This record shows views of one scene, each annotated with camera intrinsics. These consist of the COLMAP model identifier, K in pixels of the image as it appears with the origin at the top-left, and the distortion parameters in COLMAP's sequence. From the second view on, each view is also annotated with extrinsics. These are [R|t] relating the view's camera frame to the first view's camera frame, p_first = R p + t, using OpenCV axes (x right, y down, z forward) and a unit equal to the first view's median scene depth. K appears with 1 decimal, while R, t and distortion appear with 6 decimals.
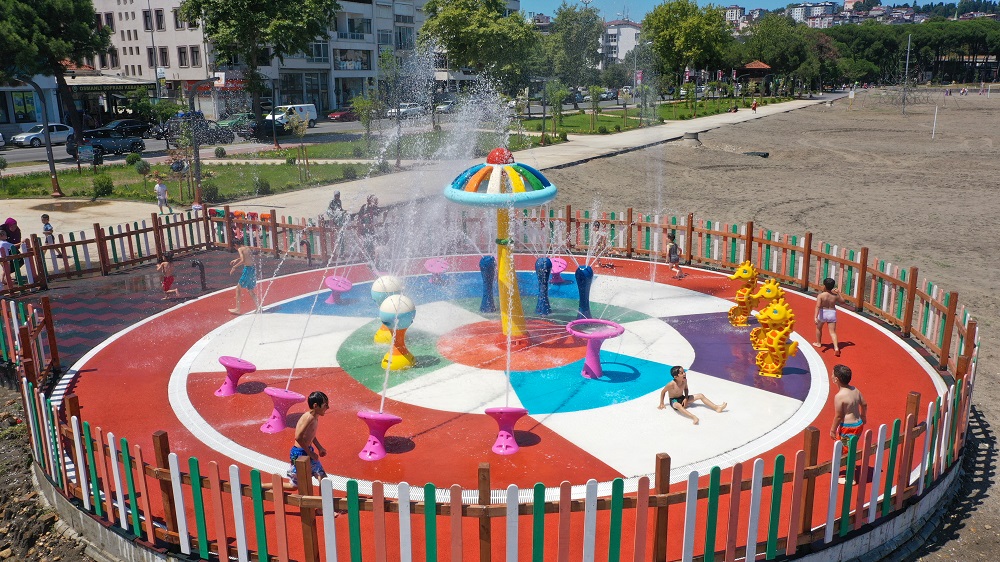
lens RADIAL K [[795.4, 0, 500.0], [0, 795.4, 281.0], [0, 0, 1]] dist [-0.002526, -0.004324]
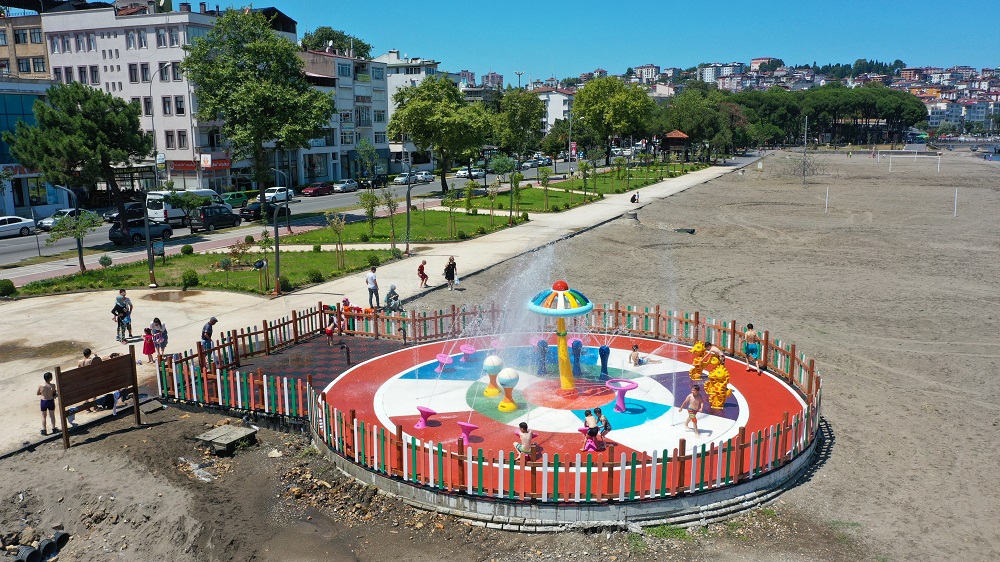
lens RADIAL K [[795.4, 0, 500.0], [0, 795.4, 281.0], [0, 0, 1]] dist [-0.002526, -0.004324]
pose [[0.995627, -0.014988, 0.092209, -0.164904], [0.020667, 0.997927, -0.060950, -0.036293], [-0.091105, 0.062590, 0.993872, -0.403670]]
